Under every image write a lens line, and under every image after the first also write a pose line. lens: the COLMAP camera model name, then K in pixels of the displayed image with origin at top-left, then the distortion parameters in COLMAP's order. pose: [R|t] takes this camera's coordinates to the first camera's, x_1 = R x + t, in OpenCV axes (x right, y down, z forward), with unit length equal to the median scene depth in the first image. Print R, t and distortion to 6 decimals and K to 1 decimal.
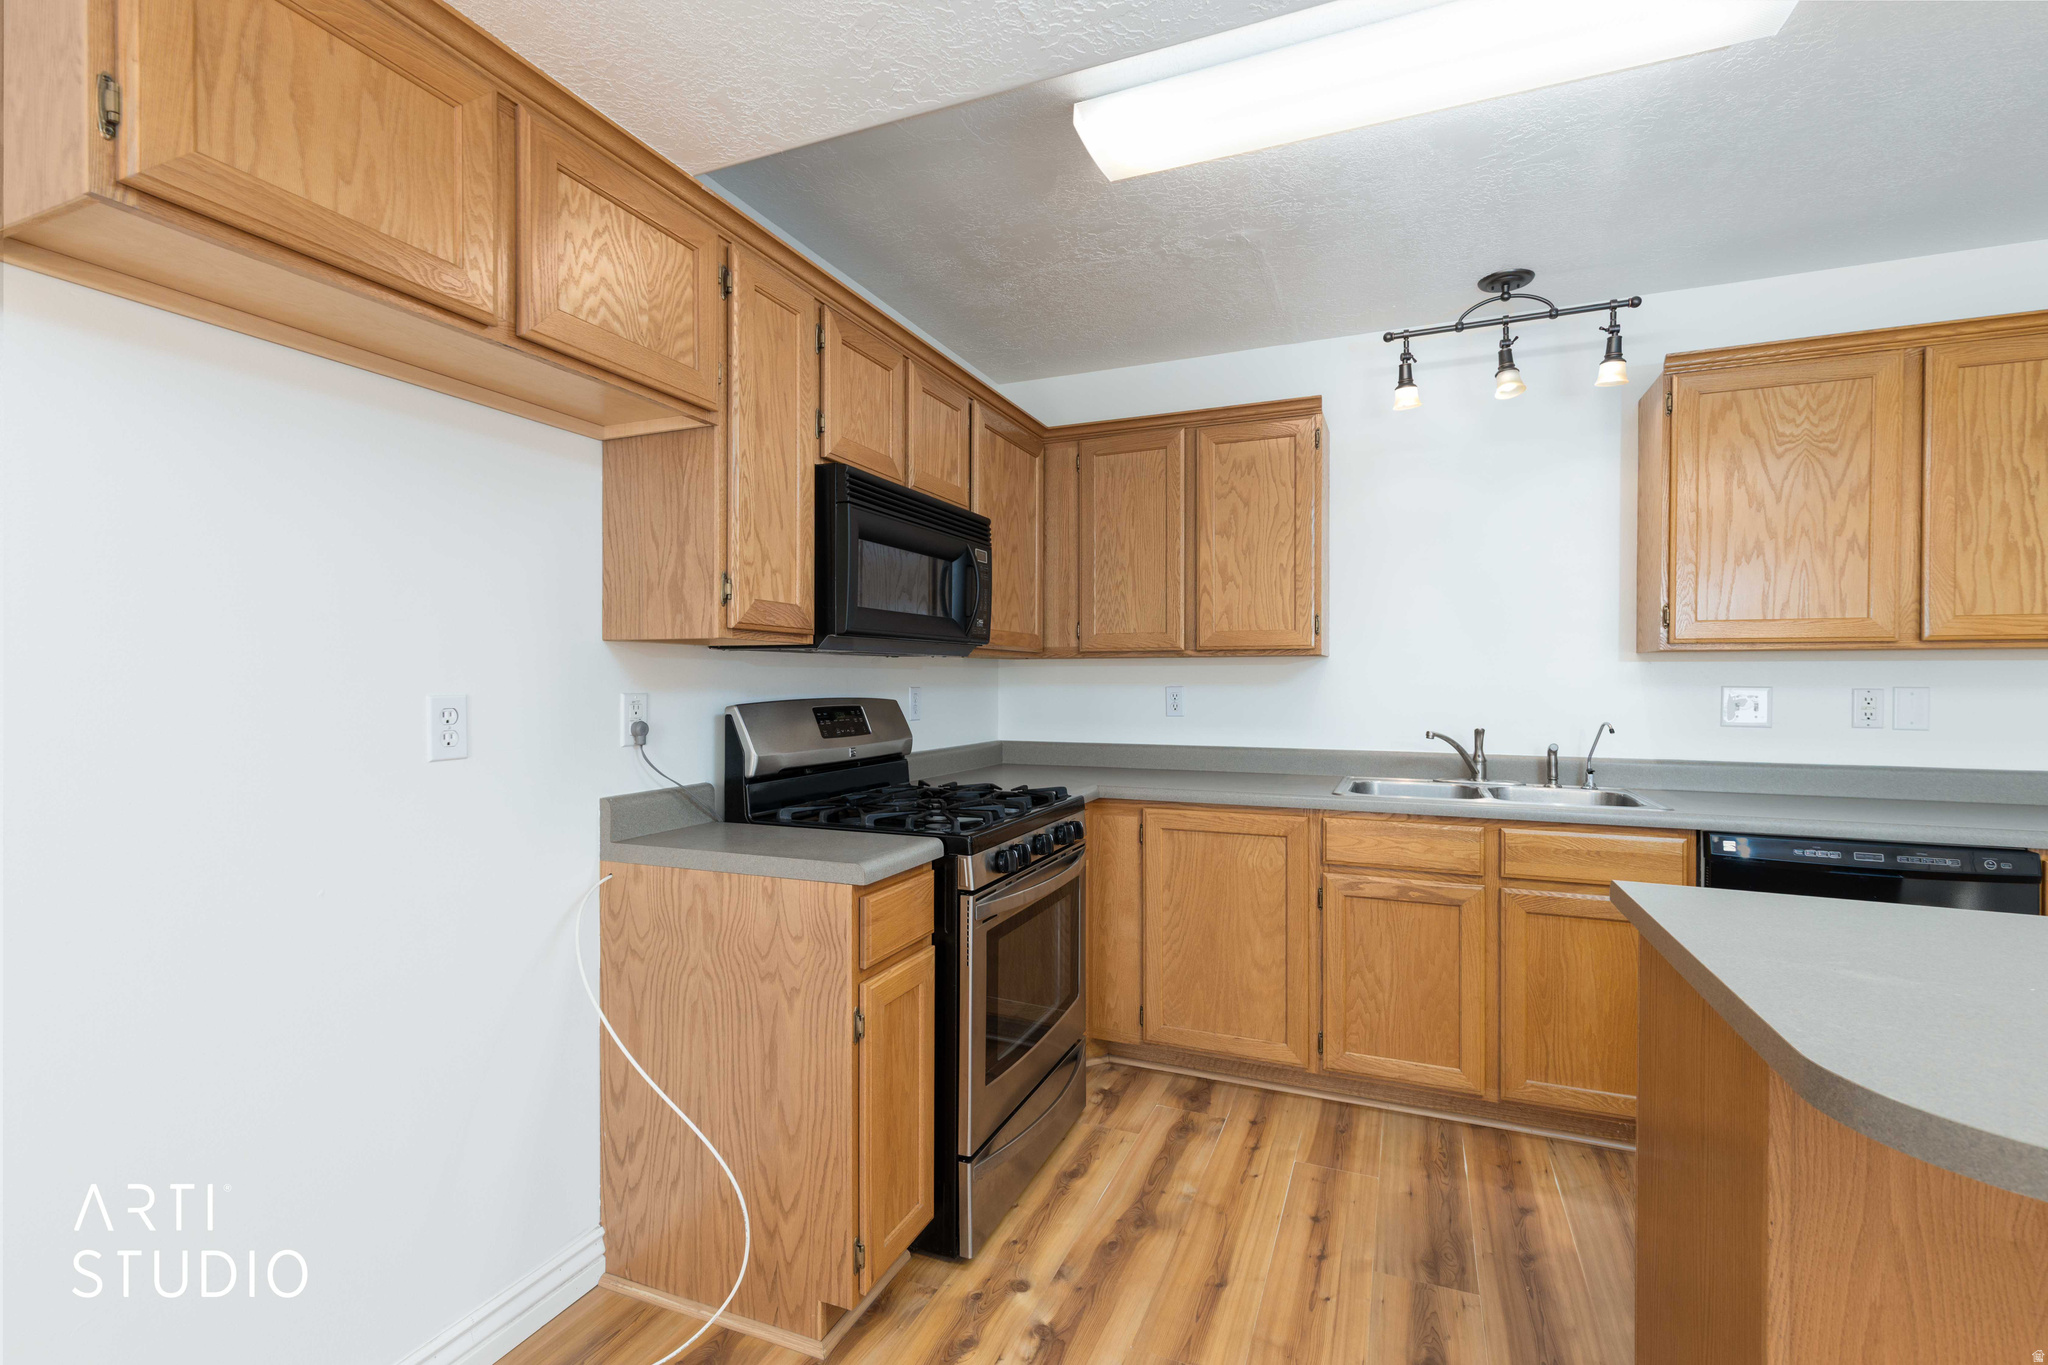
lens RADIAL K [[917.6, 0, 1033.6], [0, 917.6, 685.0], [0, 0, 1]] dist [0.006755, -0.001406]
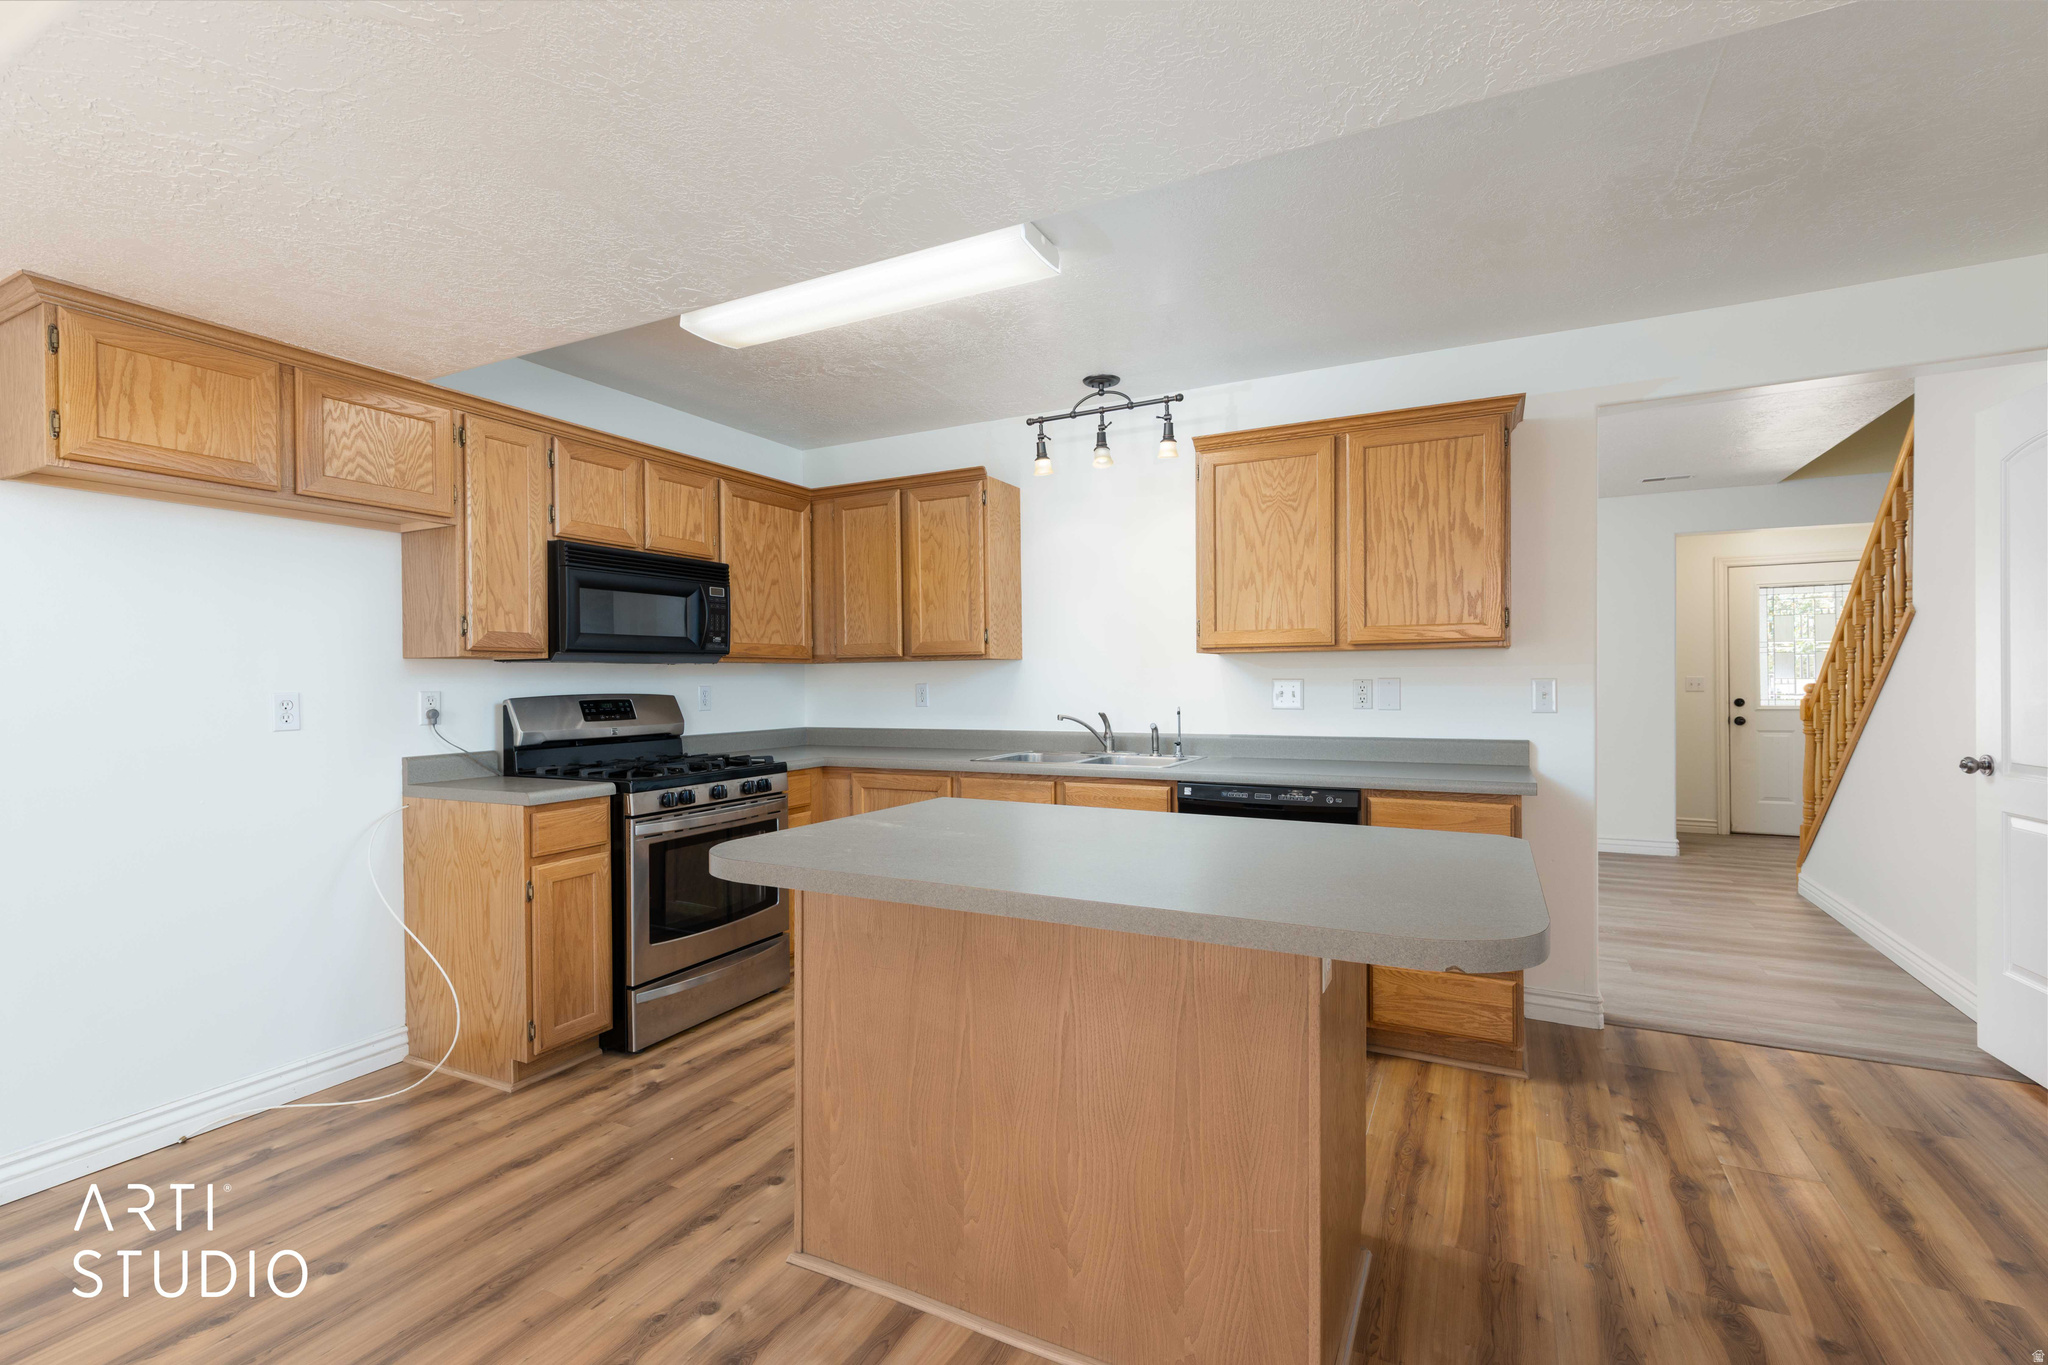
lens RADIAL K [[917.6, 0, 1033.6], [0, 917.6, 685.0], [0, 0, 1]] dist [0.006755, -0.001406]
pose [[0.997482, -0.010871, -0.070084, 0.607710], [0.010830, 0.999941, -0.000970, 0.009234], [0.070090, 0.000209, 0.997541, -0.426037]]
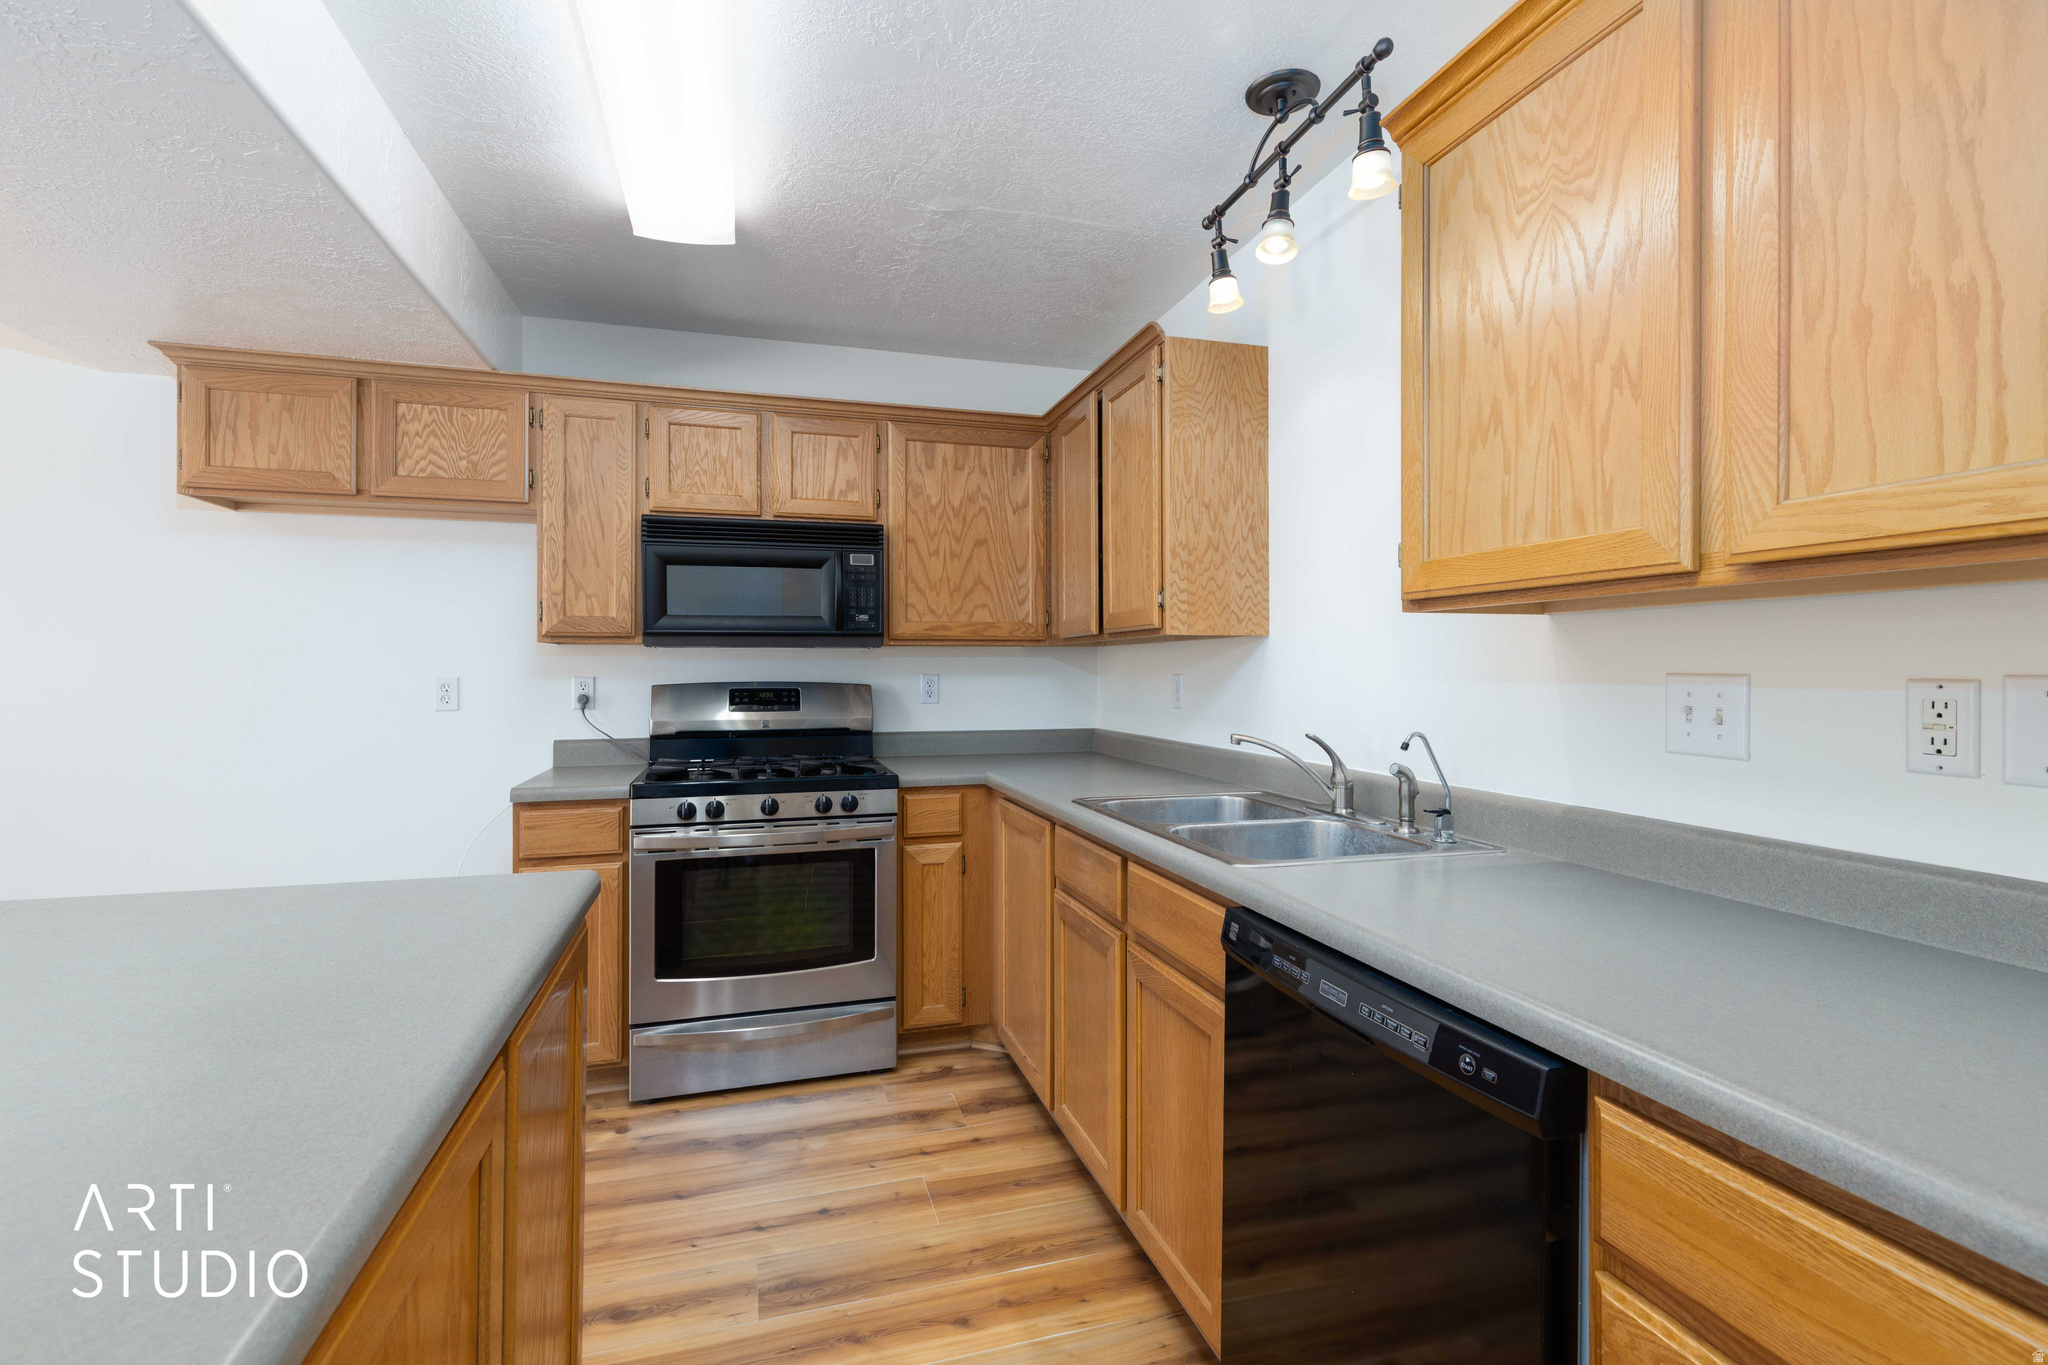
lens RADIAL K [[926.6, 0, 1025.4], [0, 926.6, 666.8], [0, 0, 1]] dist [-0.000422, 0.000105]
pose [[0.636928, -0.005132, -0.770906, 1.123094], [-0.001863, 0.999965, -0.008196, 0.002676], [0.770921, 0.006656, 0.636896, 0.488563]]
